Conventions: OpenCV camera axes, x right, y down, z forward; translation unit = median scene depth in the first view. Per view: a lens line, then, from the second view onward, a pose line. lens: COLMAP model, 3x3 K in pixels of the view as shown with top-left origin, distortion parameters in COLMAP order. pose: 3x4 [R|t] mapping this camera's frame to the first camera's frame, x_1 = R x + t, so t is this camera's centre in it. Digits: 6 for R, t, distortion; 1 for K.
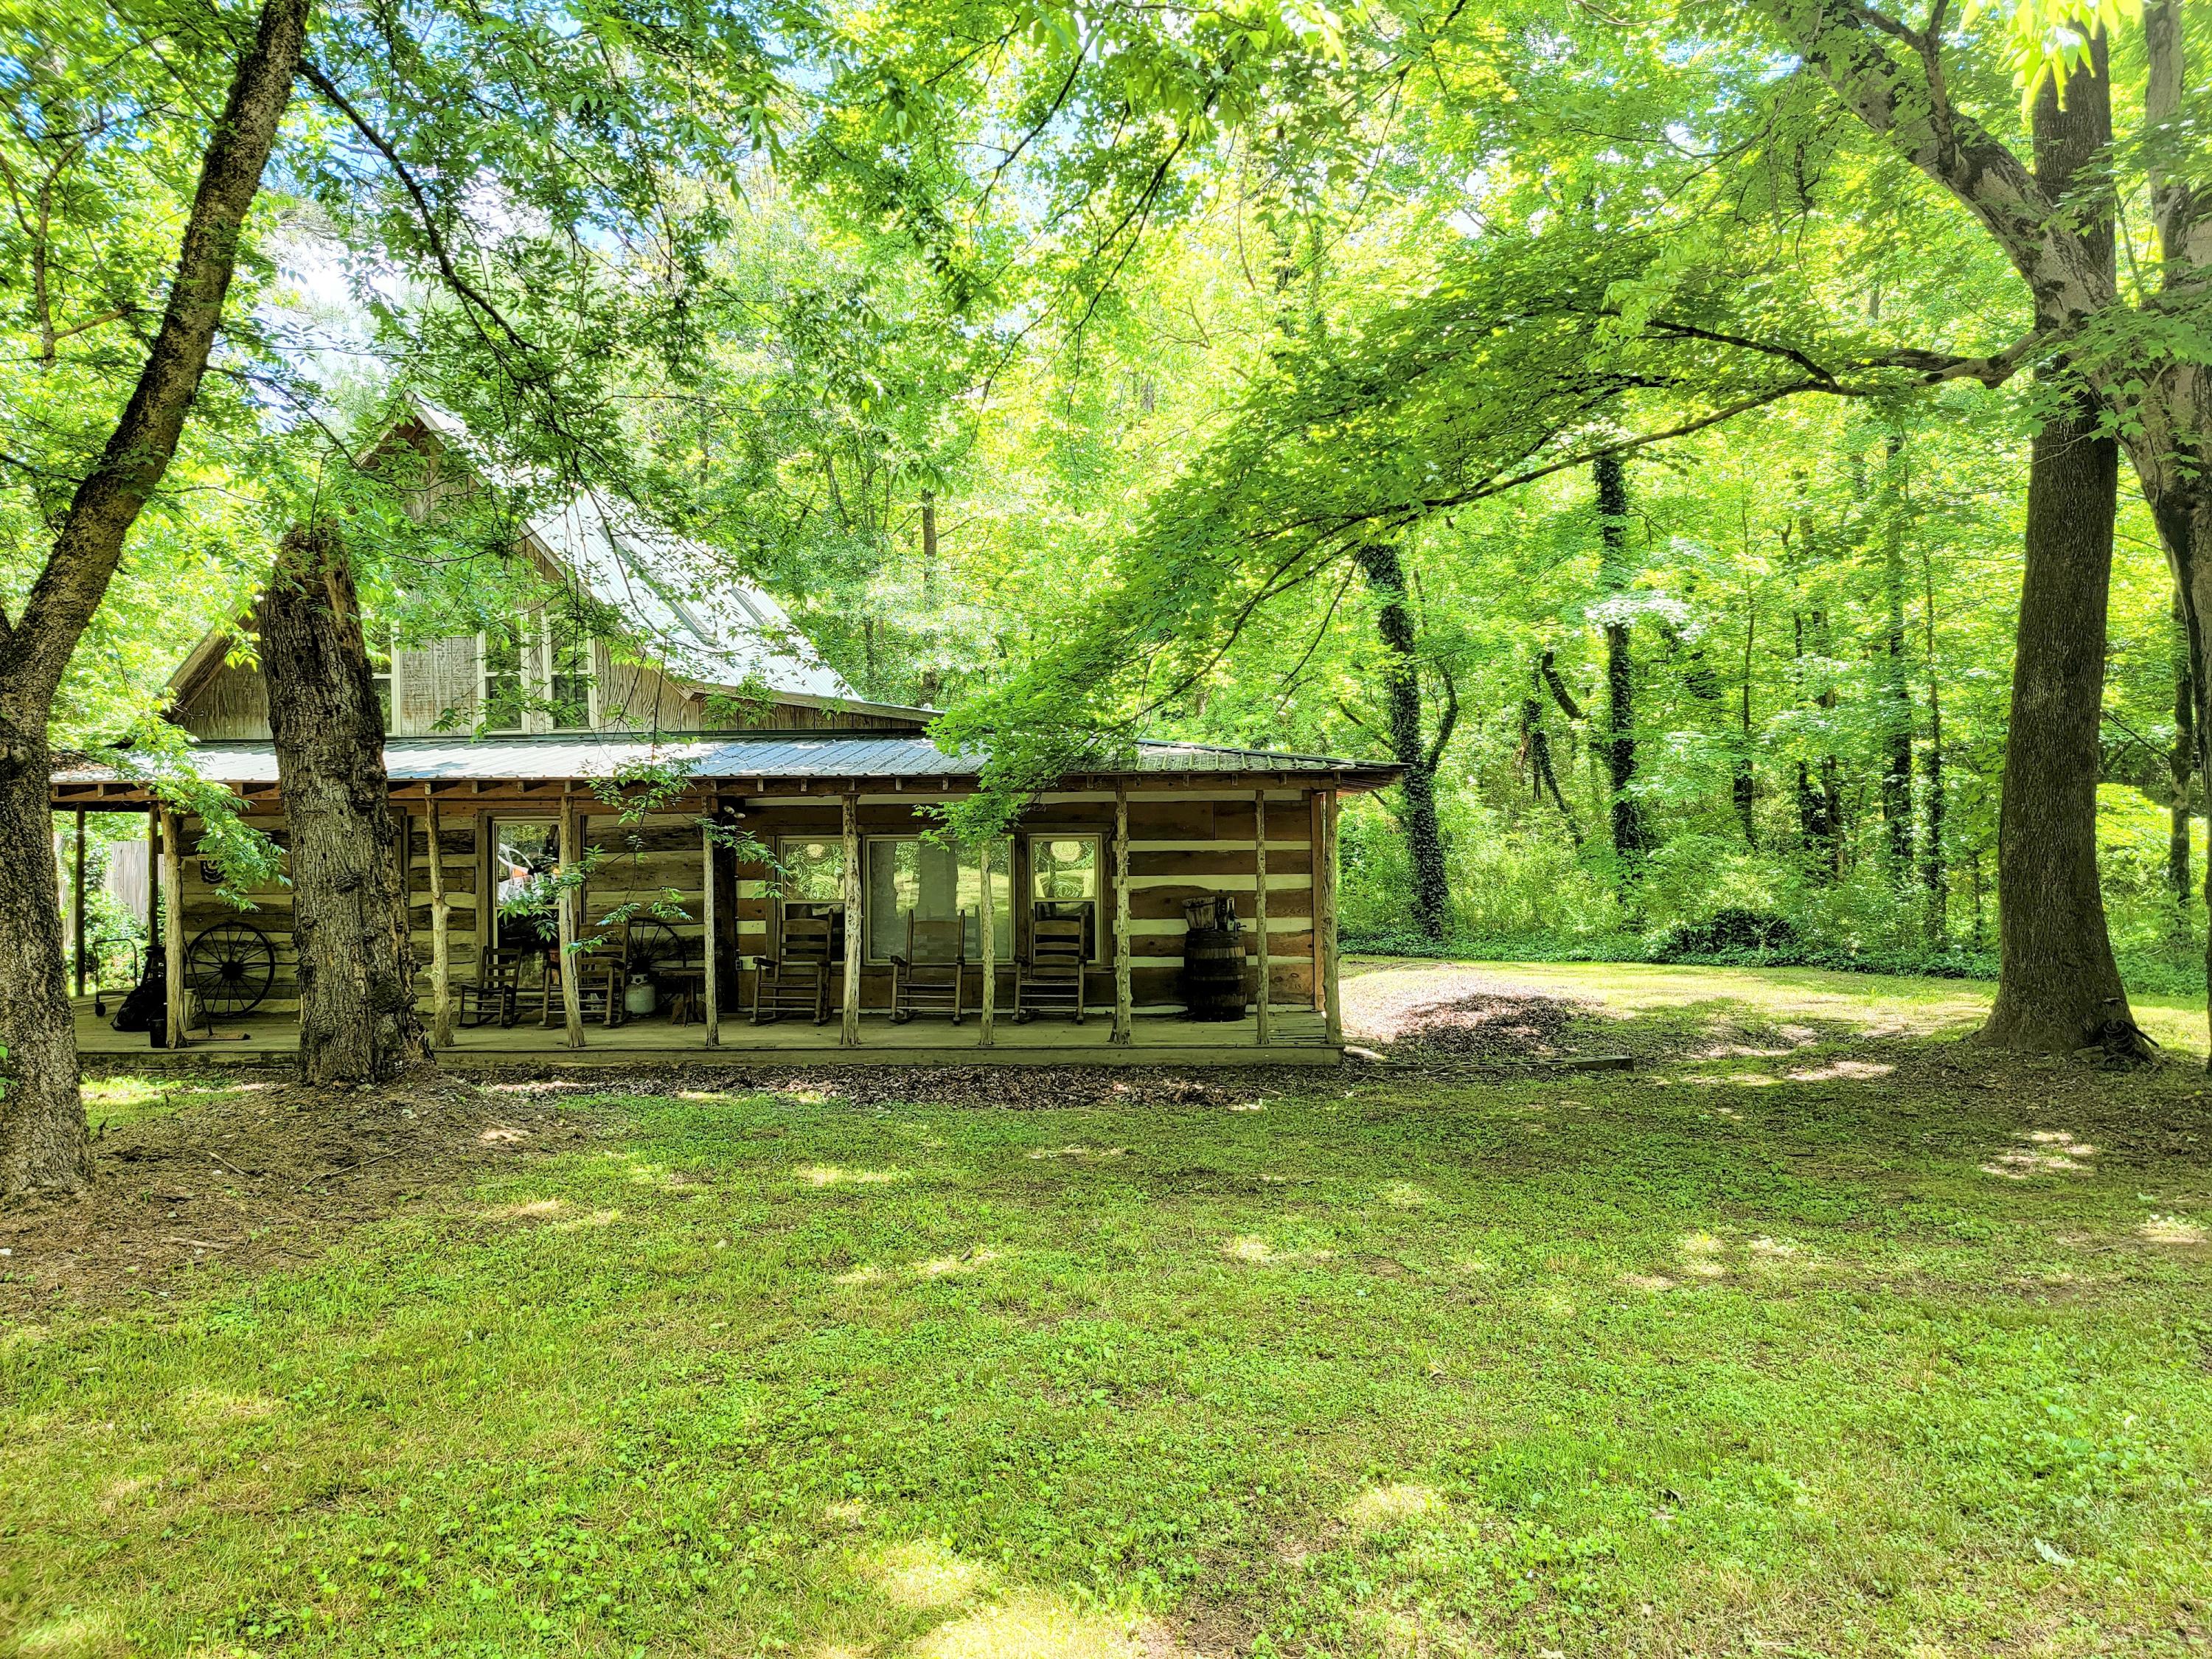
lens RADIAL K [[1536.7, 0, 1111.6], [0, 1536.7, 826.9], [0, 0, 1]] dist [0.064155, 0.001743]
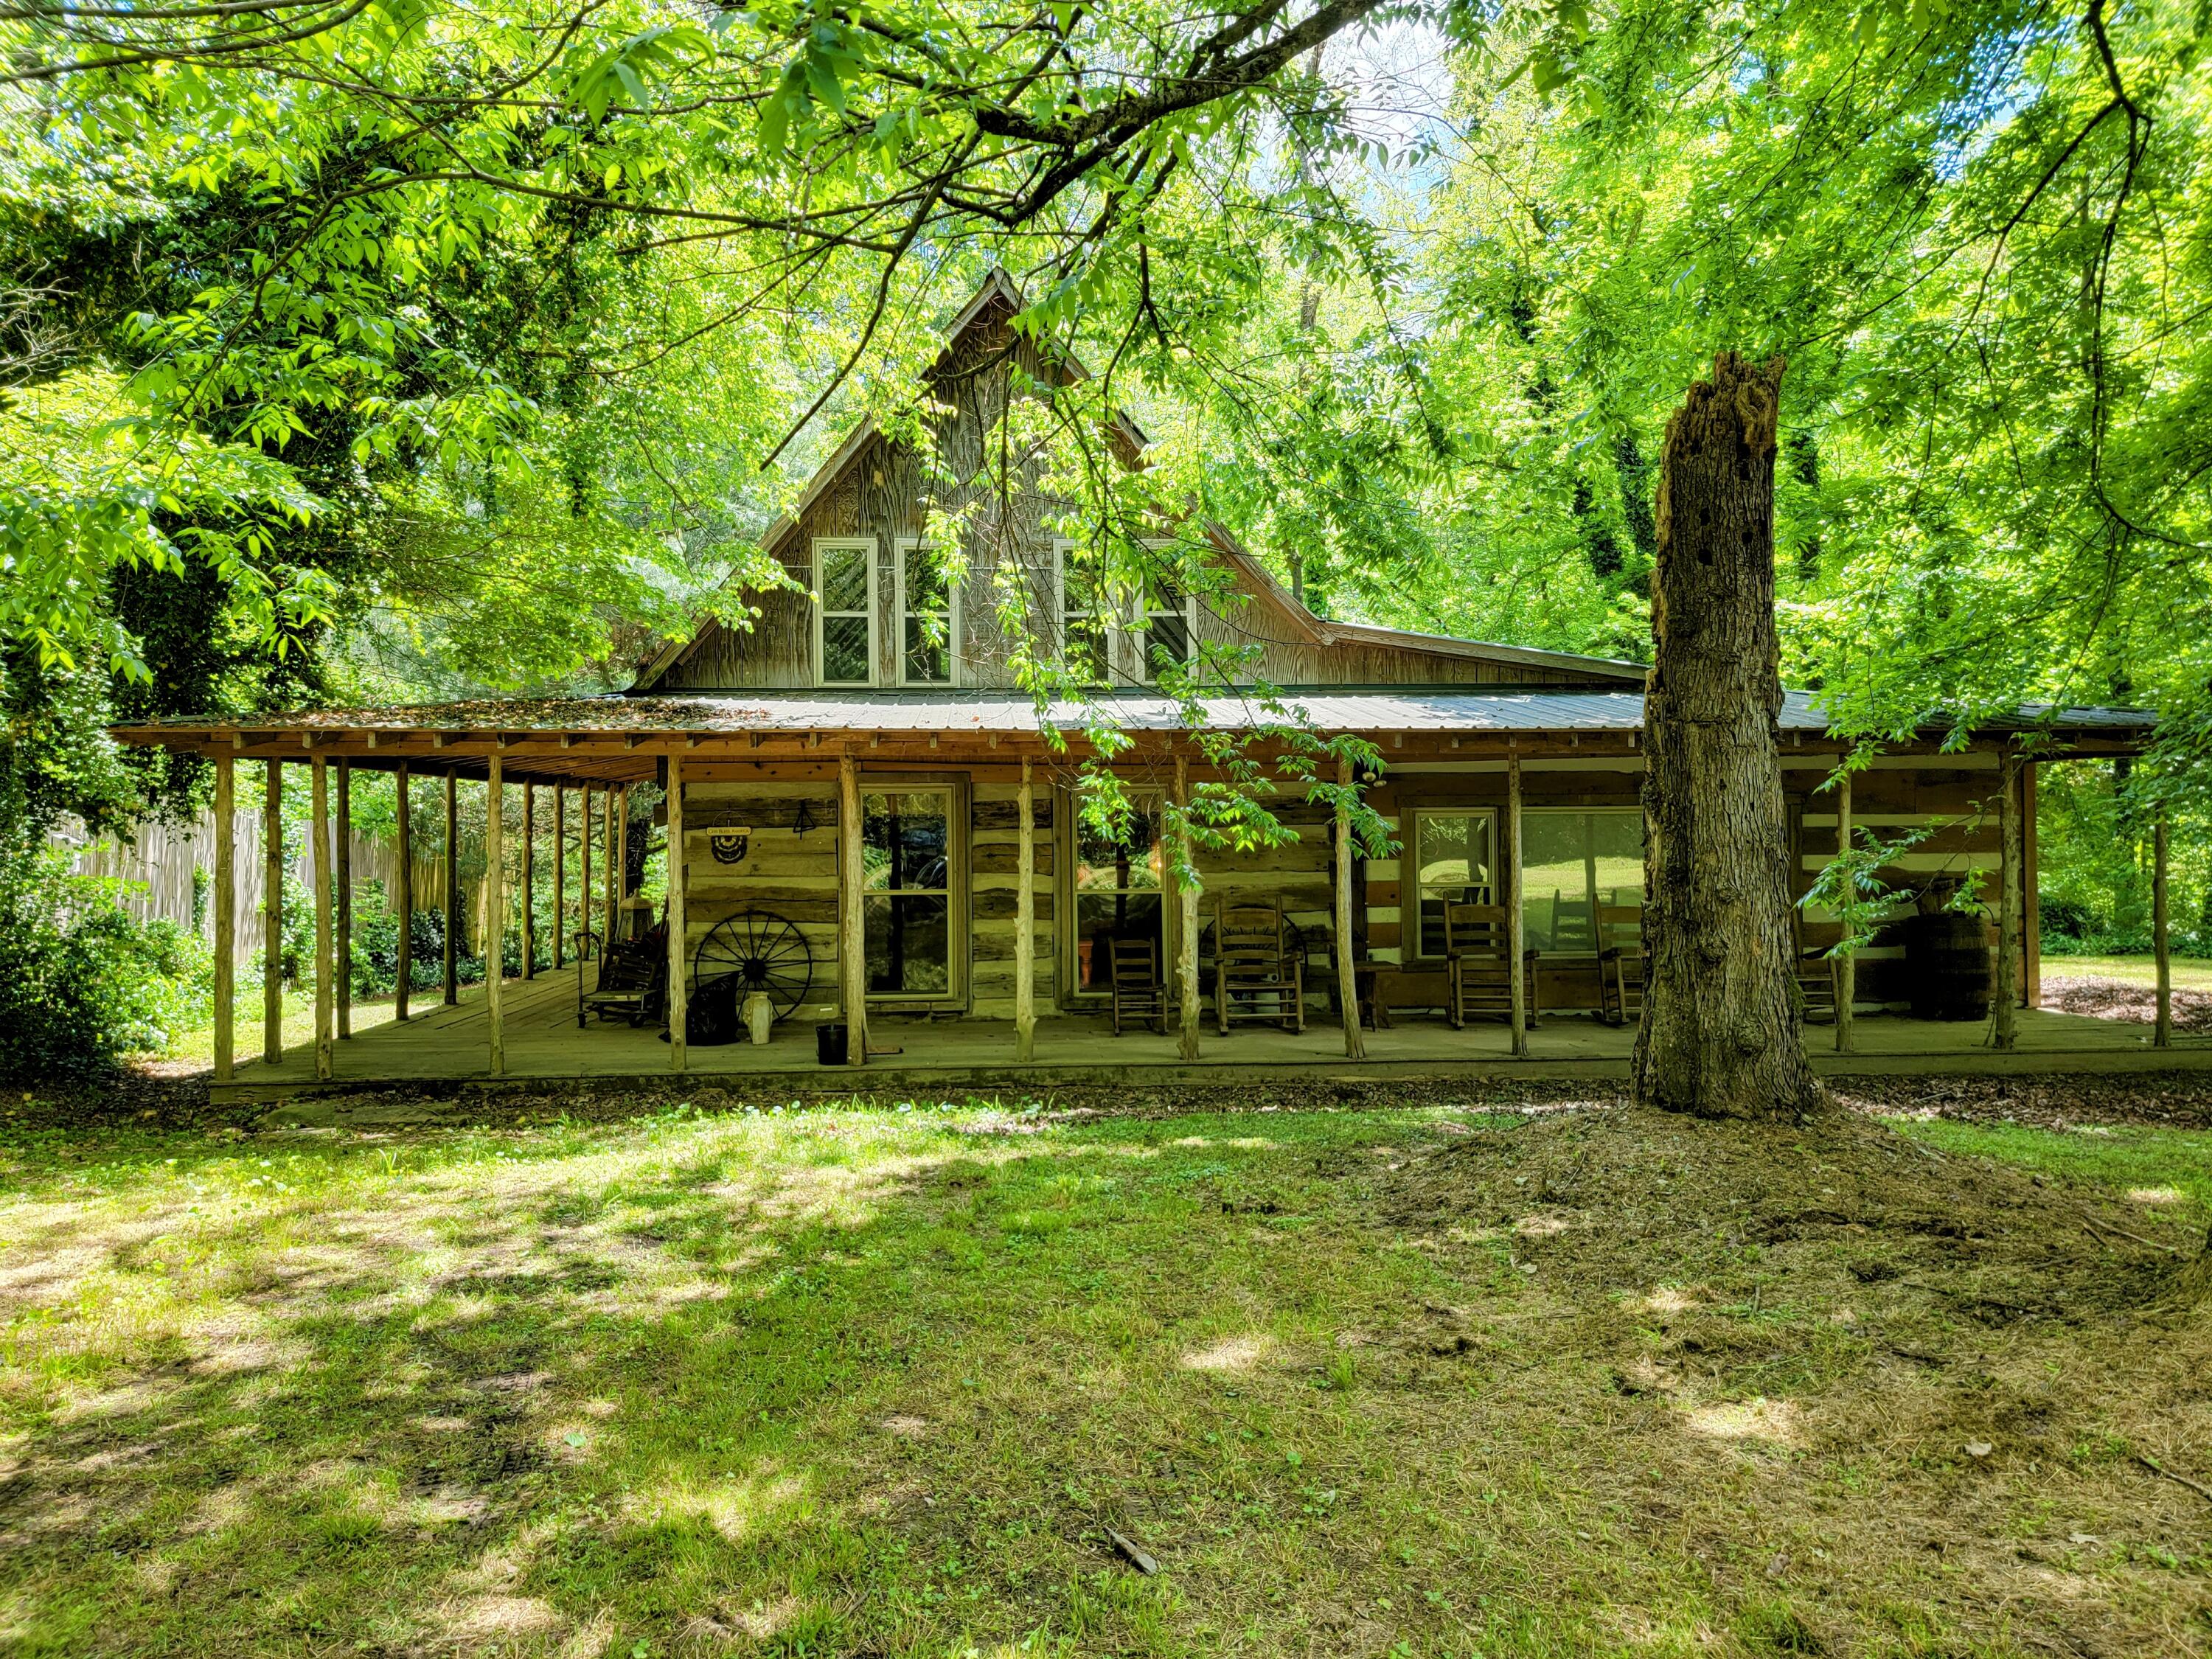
lens RADIAL K [[1536.7, 0, 1102.9], [0, 1536.7, 832.8], [0, 0, 1]] dist [0.064155, 0.001743]
pose [[0.988069, 0.002198, 0.153995, -0.517771], [-0.002949, 0.999985, 0.004647, 0.016252], [-0.153983, -0.005046, 0.988061, 0.179563]]
